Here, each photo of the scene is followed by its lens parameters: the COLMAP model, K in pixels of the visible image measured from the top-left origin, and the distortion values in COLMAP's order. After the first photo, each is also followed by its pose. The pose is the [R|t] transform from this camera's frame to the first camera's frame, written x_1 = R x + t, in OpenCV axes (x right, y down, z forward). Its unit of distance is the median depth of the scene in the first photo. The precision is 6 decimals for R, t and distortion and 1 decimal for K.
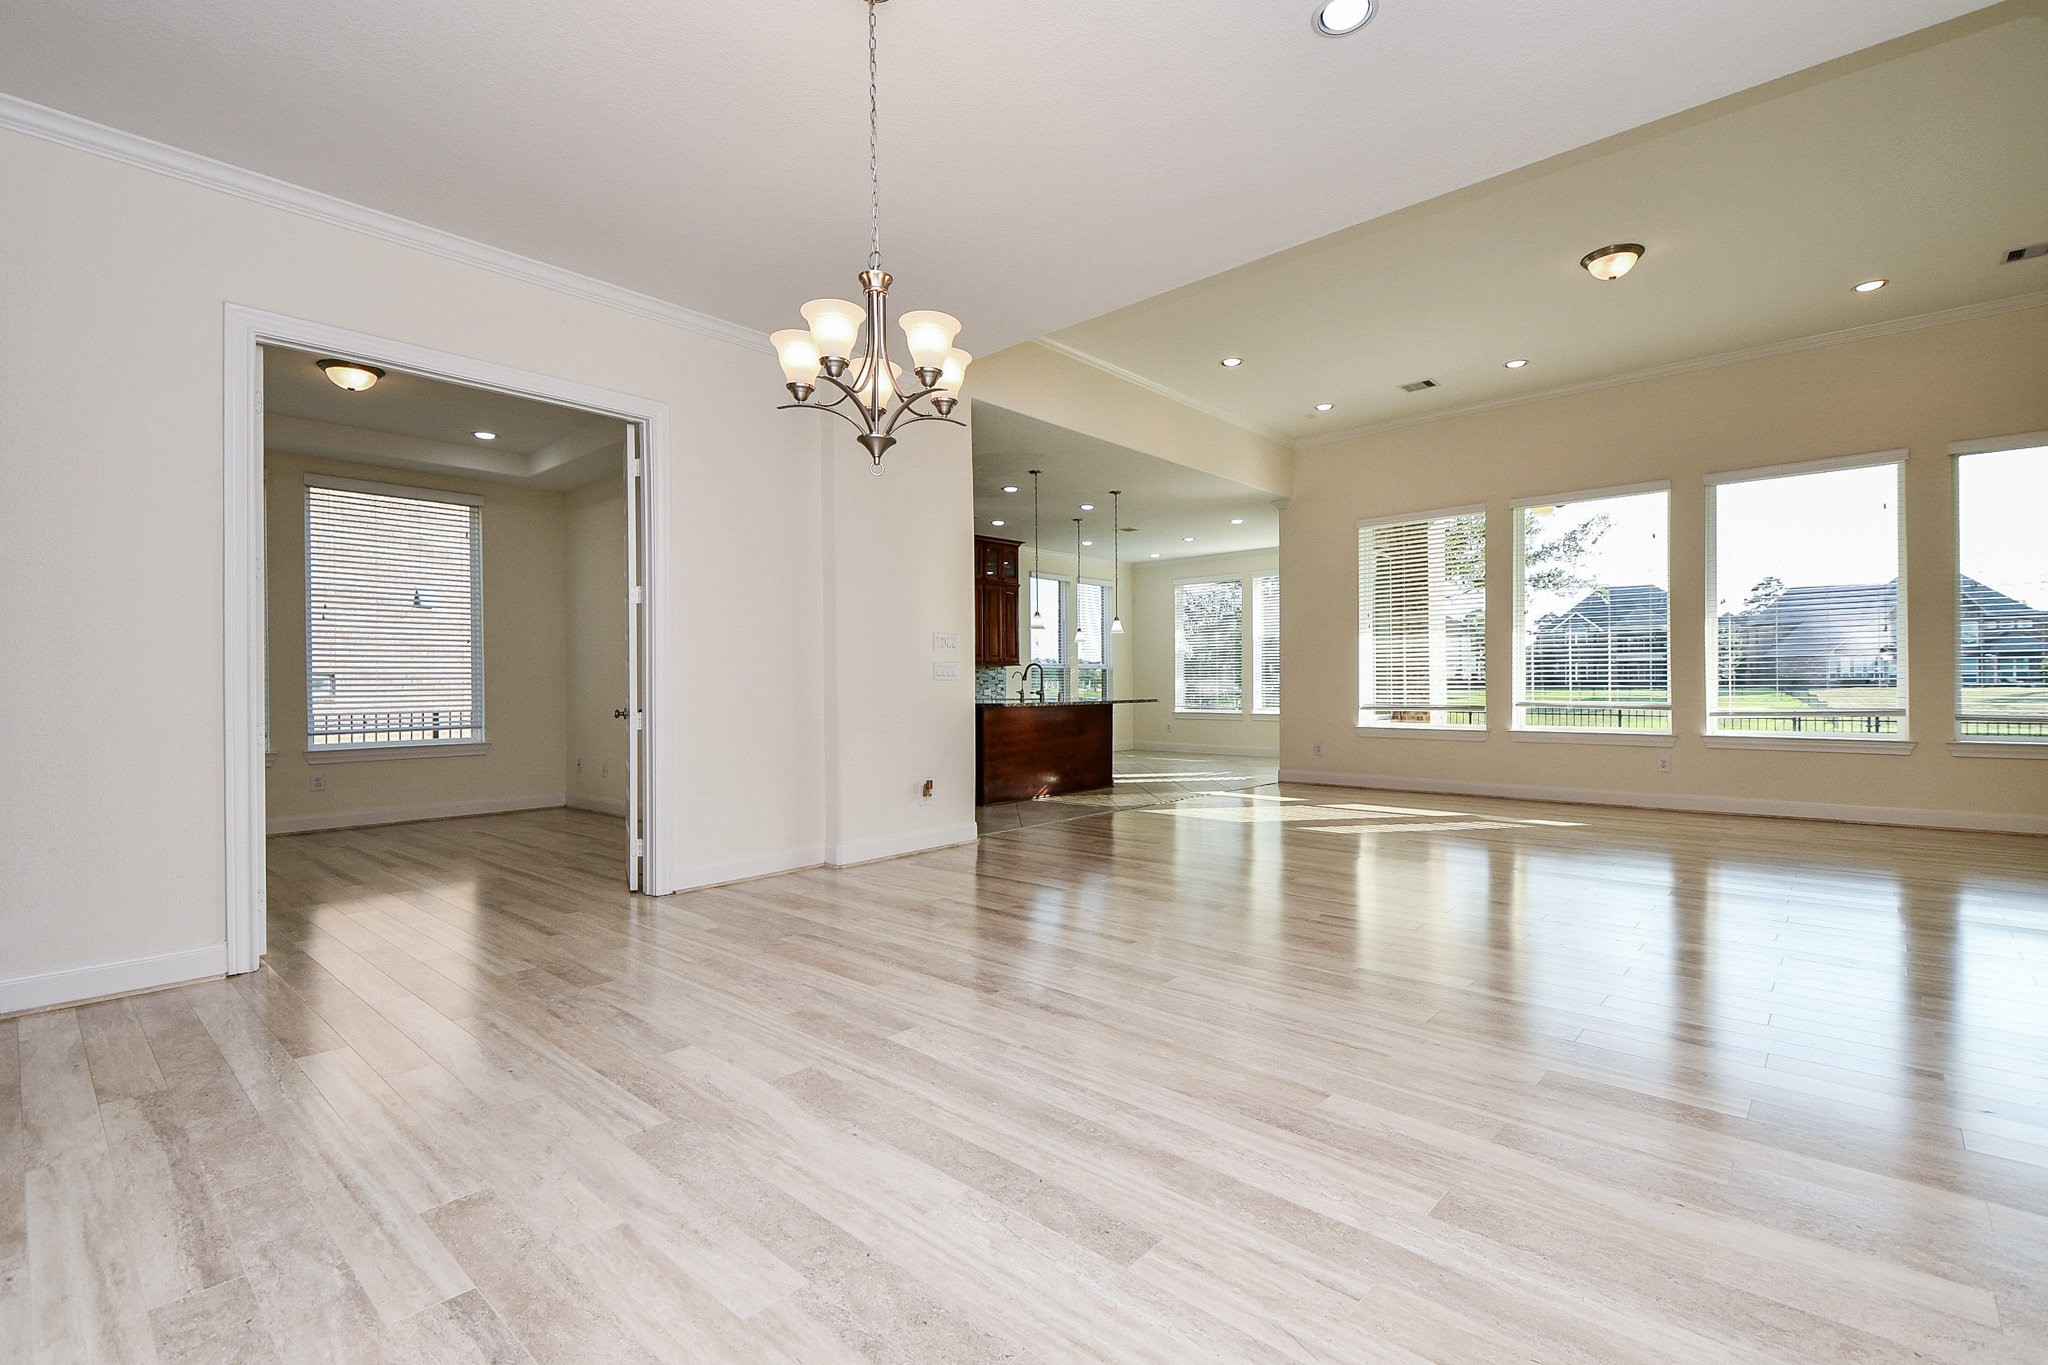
lens RADIAL K [[922.3, 0, 1056.4], [0, 922.3, 700.7], [0, 0, 1]] dist [-0.001623, -0.003647]
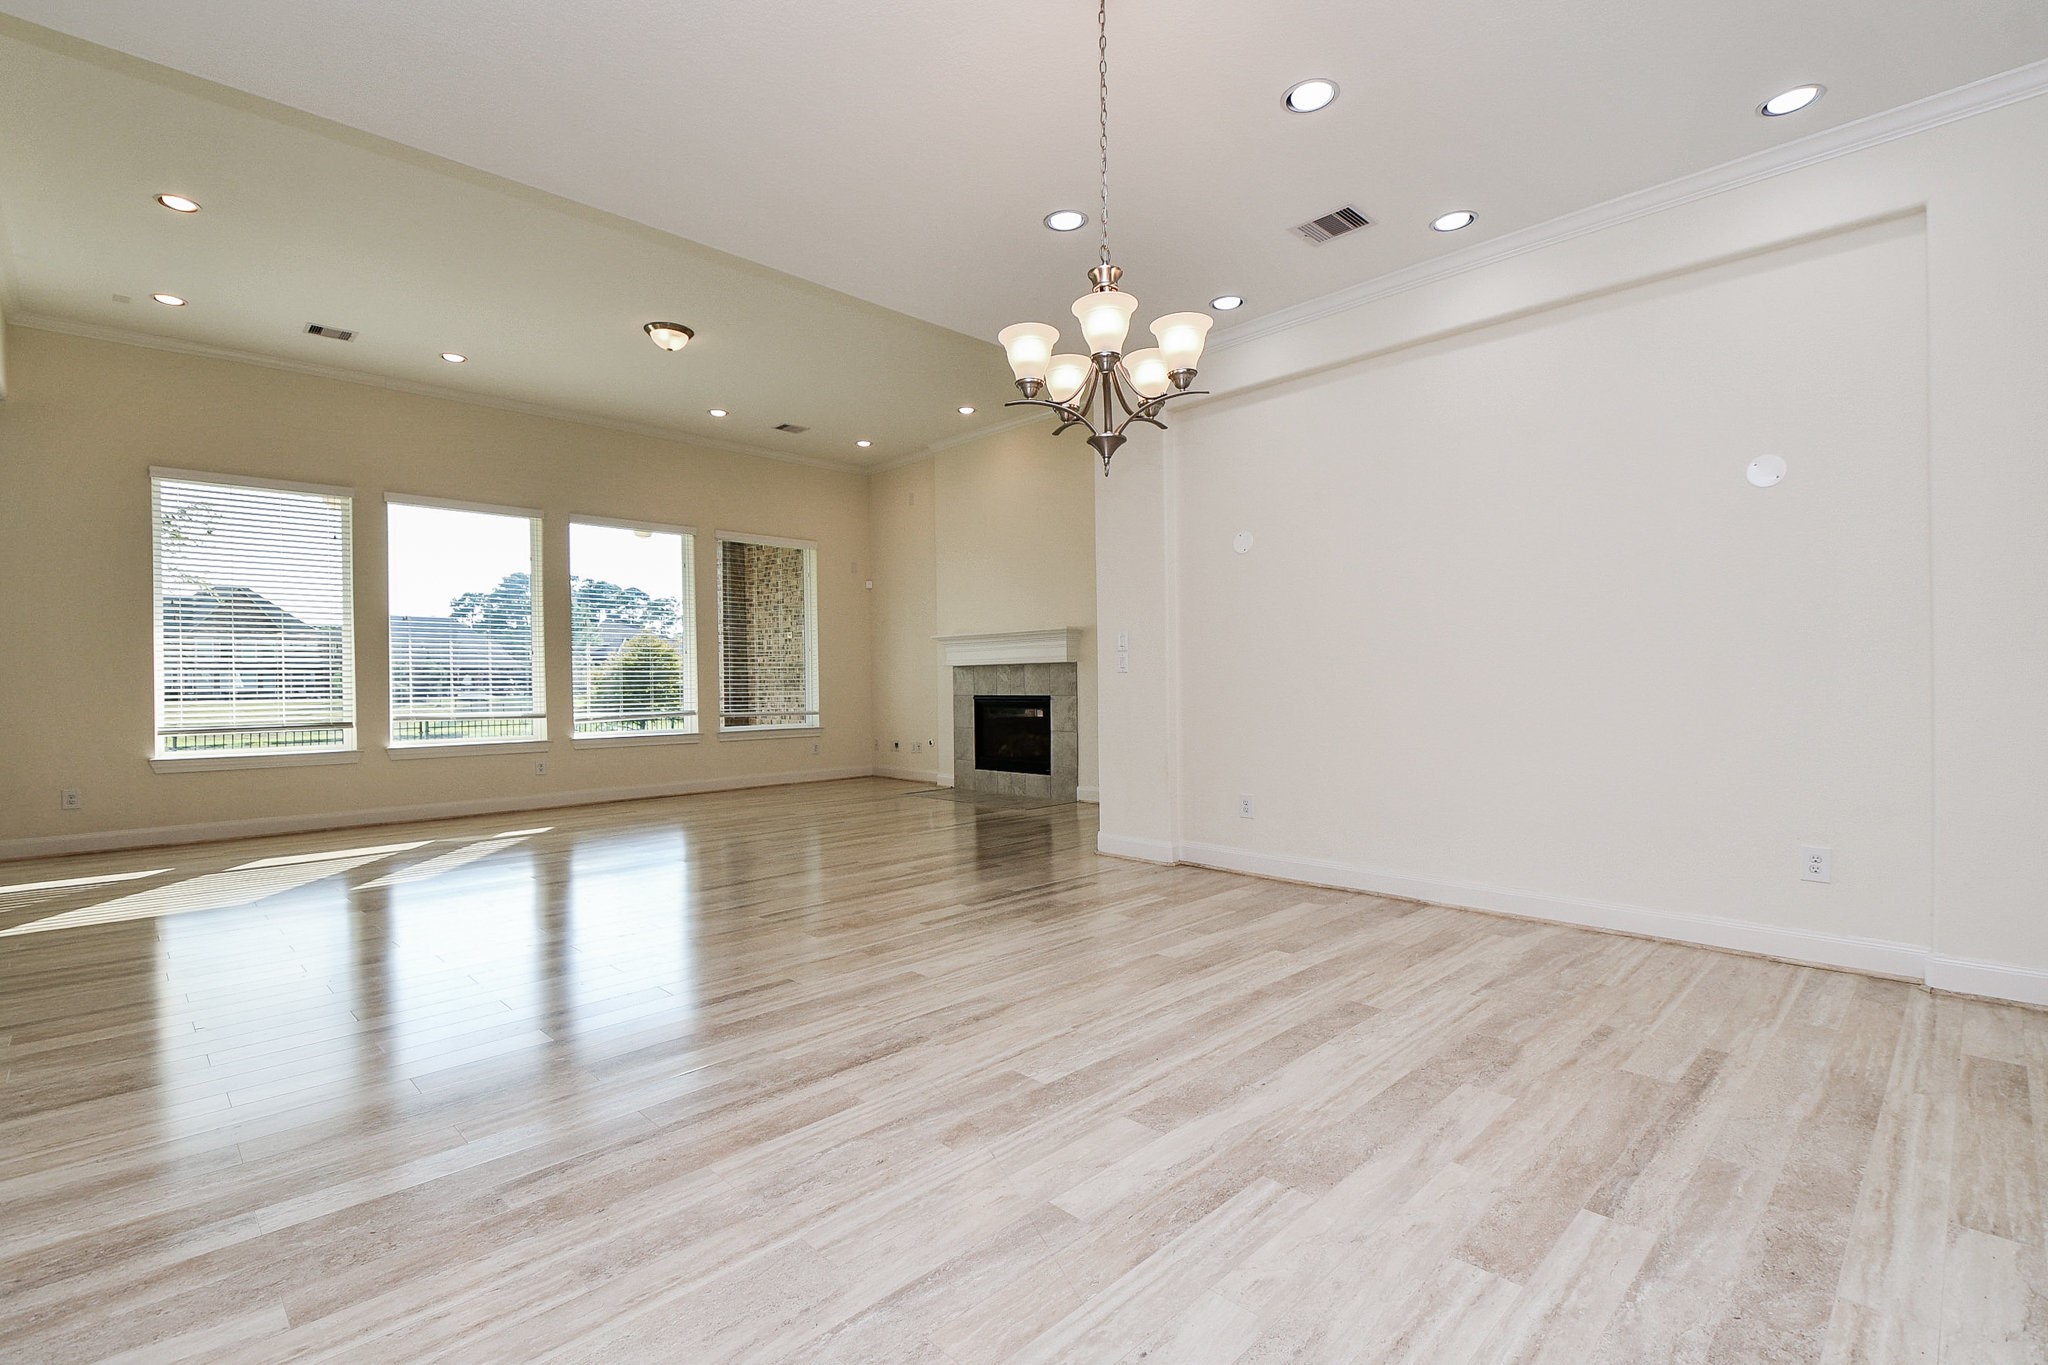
lens RADIAL K [[922.3, 0, 1028.8], [0, 922.3, 668.6], [0, 0, 1]] dist [-0.001623, -0.003647]
pose [[0.092237, 0.010880, 0.995678, -1.098001], [0.039575, 0.999110, -0.014583, -0.028085], [-0.994950, 0.040749, 0.091725, 0.923934]]
